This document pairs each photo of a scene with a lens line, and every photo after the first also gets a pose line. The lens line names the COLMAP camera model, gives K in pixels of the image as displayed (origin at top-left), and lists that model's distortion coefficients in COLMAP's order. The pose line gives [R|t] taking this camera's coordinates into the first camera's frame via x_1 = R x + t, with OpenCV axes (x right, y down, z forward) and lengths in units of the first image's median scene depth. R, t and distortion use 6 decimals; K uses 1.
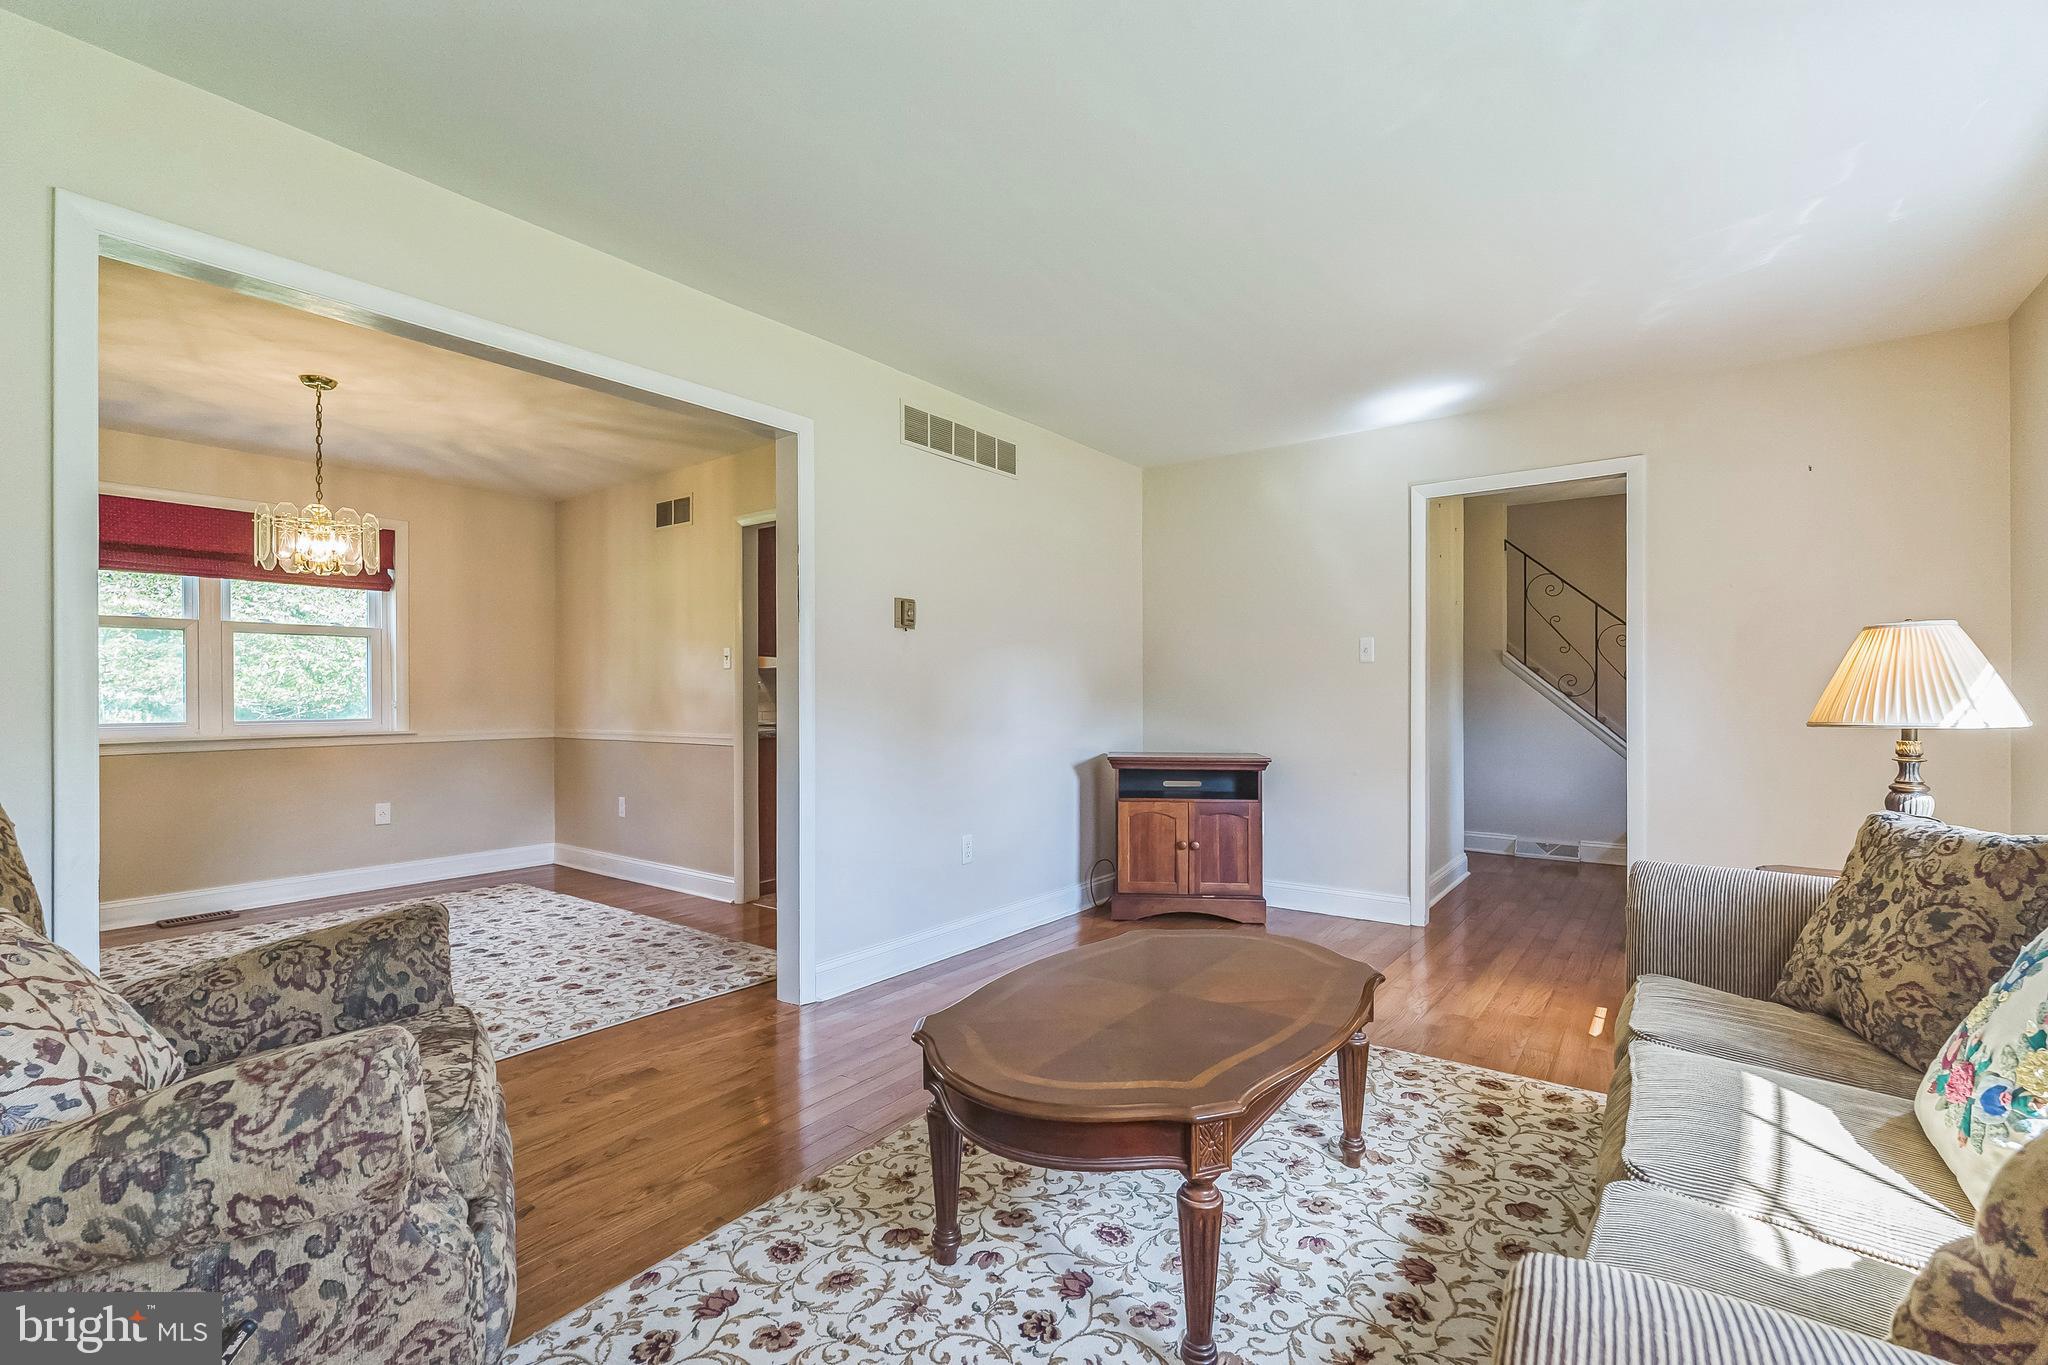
lens RADIAL K [[915.5, 0, 1026.1], [0, 915.5, 698.9], [0, 0, 1]] dist [-0.010810, 0.001774]
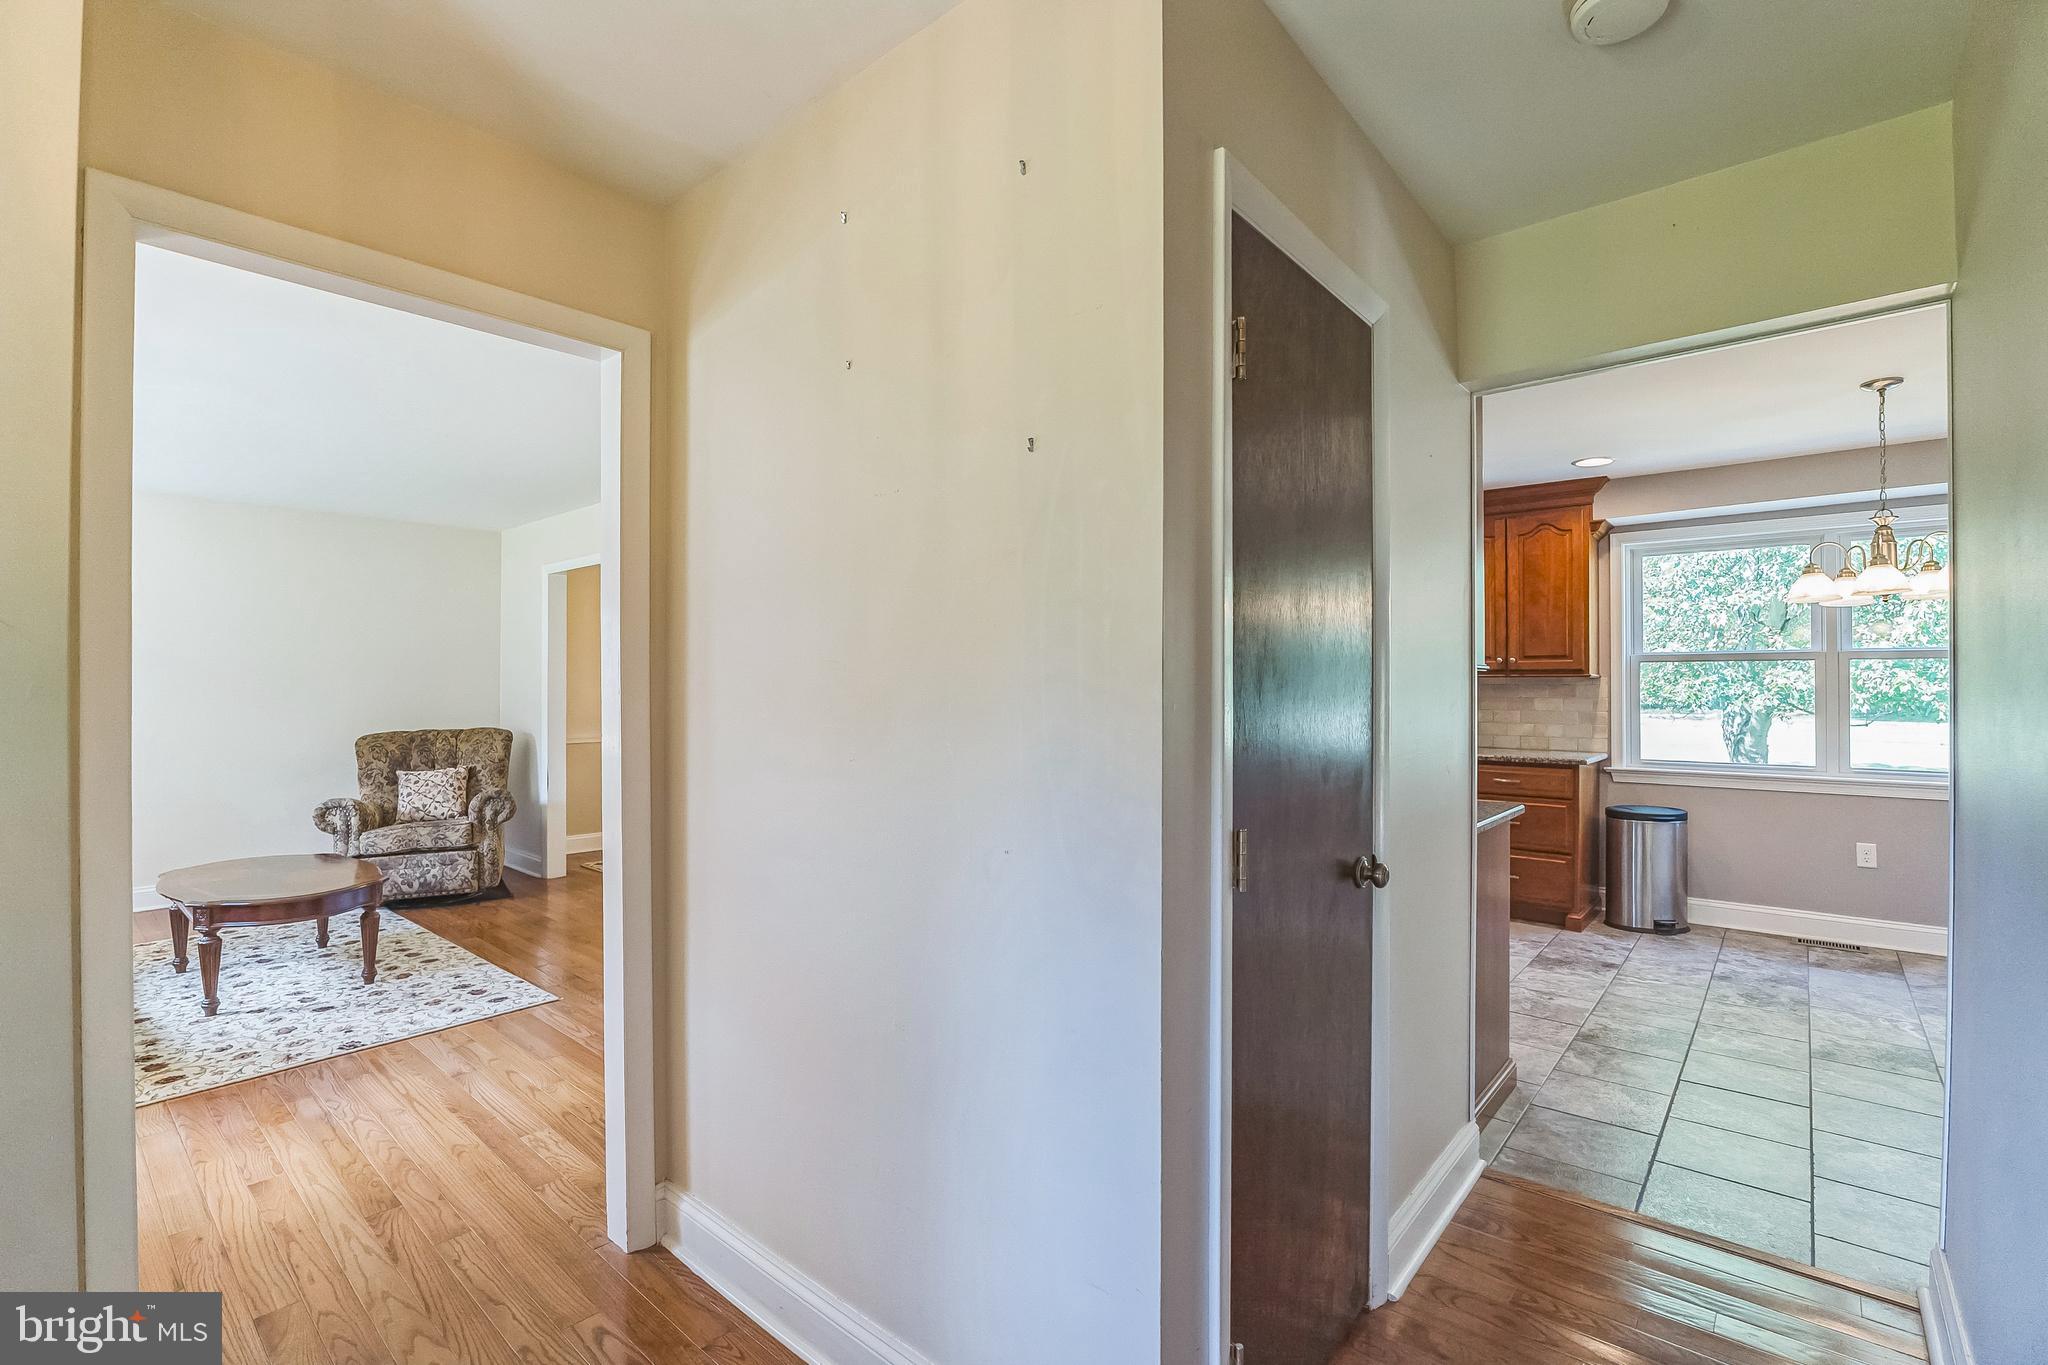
lens RADIAL K [[915.5, 0, 1013.4], [0, 915.5, 693.8], [0, 0, 1]] dist [-0.010810, 0.001774]
pose [[-0.070114, -0.008051, -0.997506, 1.798254], [-0.002046, 0.999966, -0.007927, -0.073107], [0.997537, 0.001485, -0.070129, 2.422077]]
